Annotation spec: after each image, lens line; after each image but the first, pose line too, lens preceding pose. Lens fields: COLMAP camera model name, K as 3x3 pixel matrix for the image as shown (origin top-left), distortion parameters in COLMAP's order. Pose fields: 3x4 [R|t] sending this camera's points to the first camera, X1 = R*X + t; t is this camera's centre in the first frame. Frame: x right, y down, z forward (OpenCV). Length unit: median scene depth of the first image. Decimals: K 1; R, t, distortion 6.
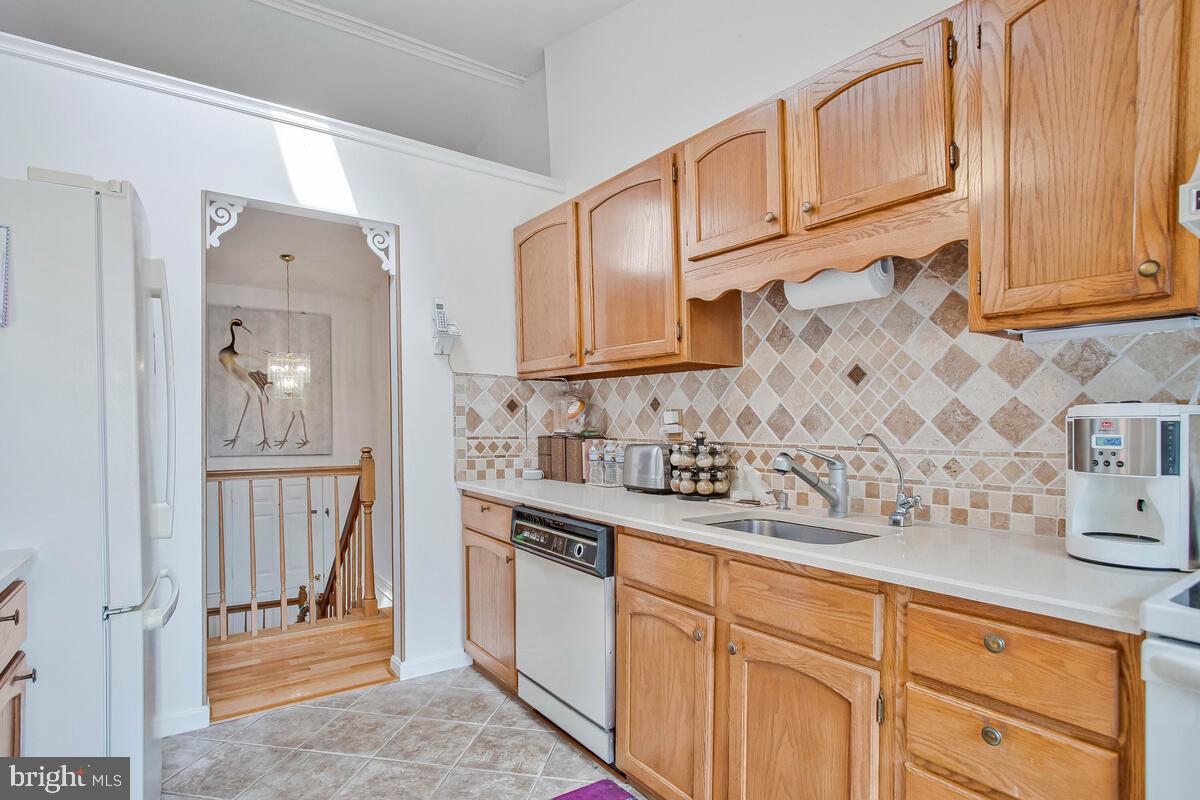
lens RADIAL K [[629.7, 0, 567.0], [0, 629.7, 432.0], [0, 0, 1]] dist [-0.040427, 0.008189]
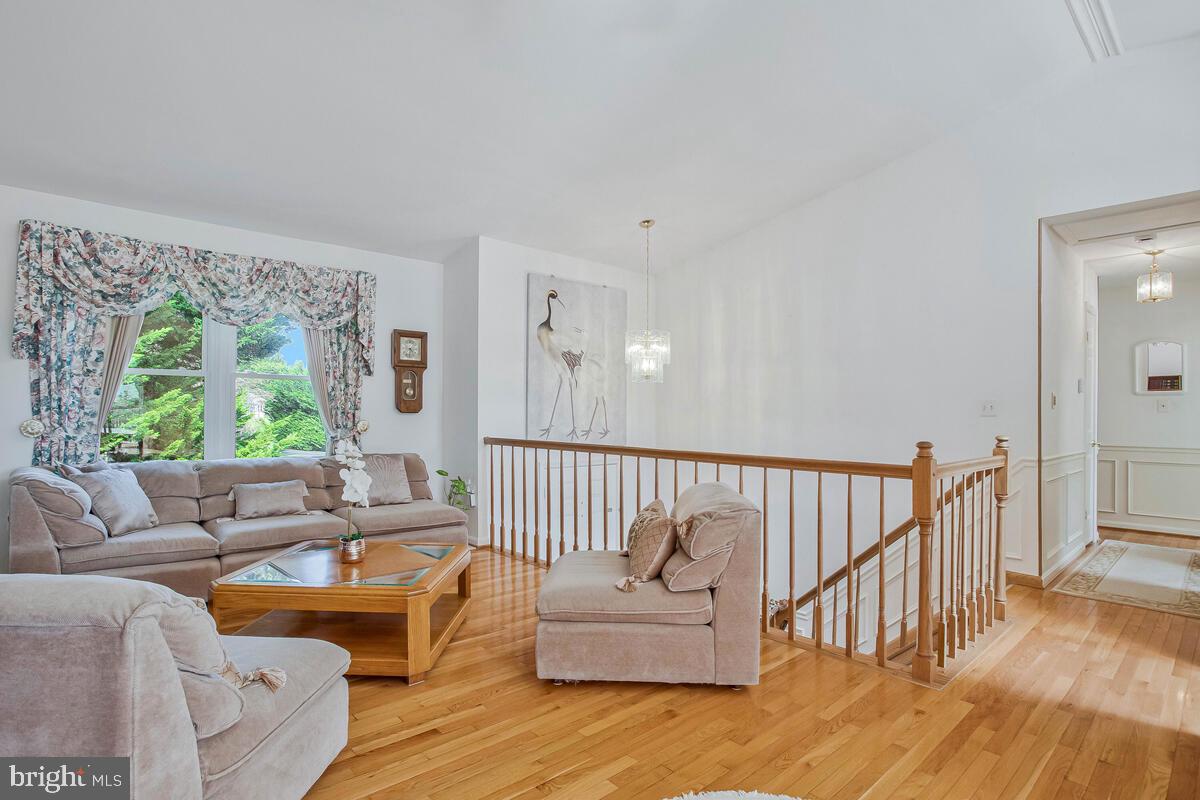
lens RADIAL K [[629.7, 0, 616.0], [0, 629.7, 419.0], [0, 0, 1]] dist [-0.040427, 0.008189]
pose [[0.984717, 0.005558, 0.174075, -1.234679], [-0.004172, 0.999957, -0.008331, 0.012197], [-0.174114, 0.007478, 0.984697, 0.245967]]
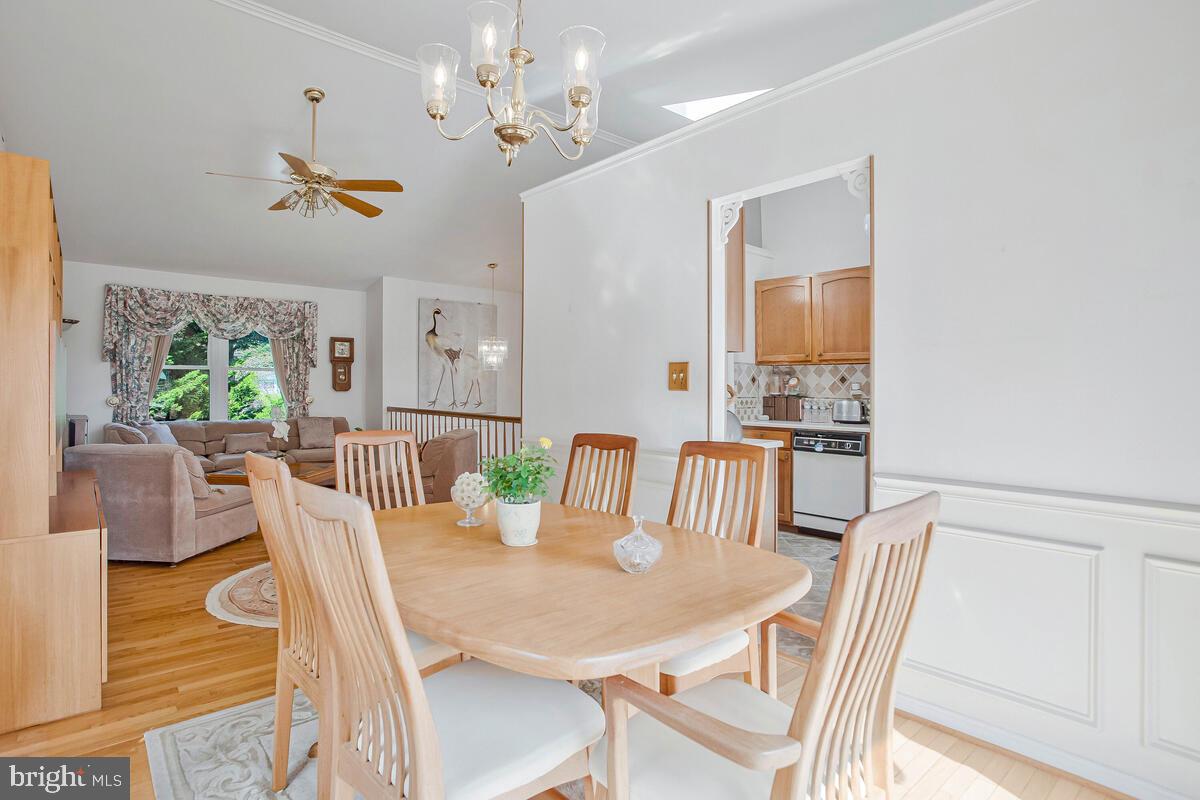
lens RADIAL K [[629.7, 0, 601.5], [0, 629.7, 394.6], [0, 0, 1]] dist [-0.040427, 0.008189]
pose [[0.991095, 0.002273, 0.133137, -0.753933], [-0.001418, 0.999978, -0.006515, 0.013529], [-0.133148, 0.006268, 0.991076, -0.723524]]
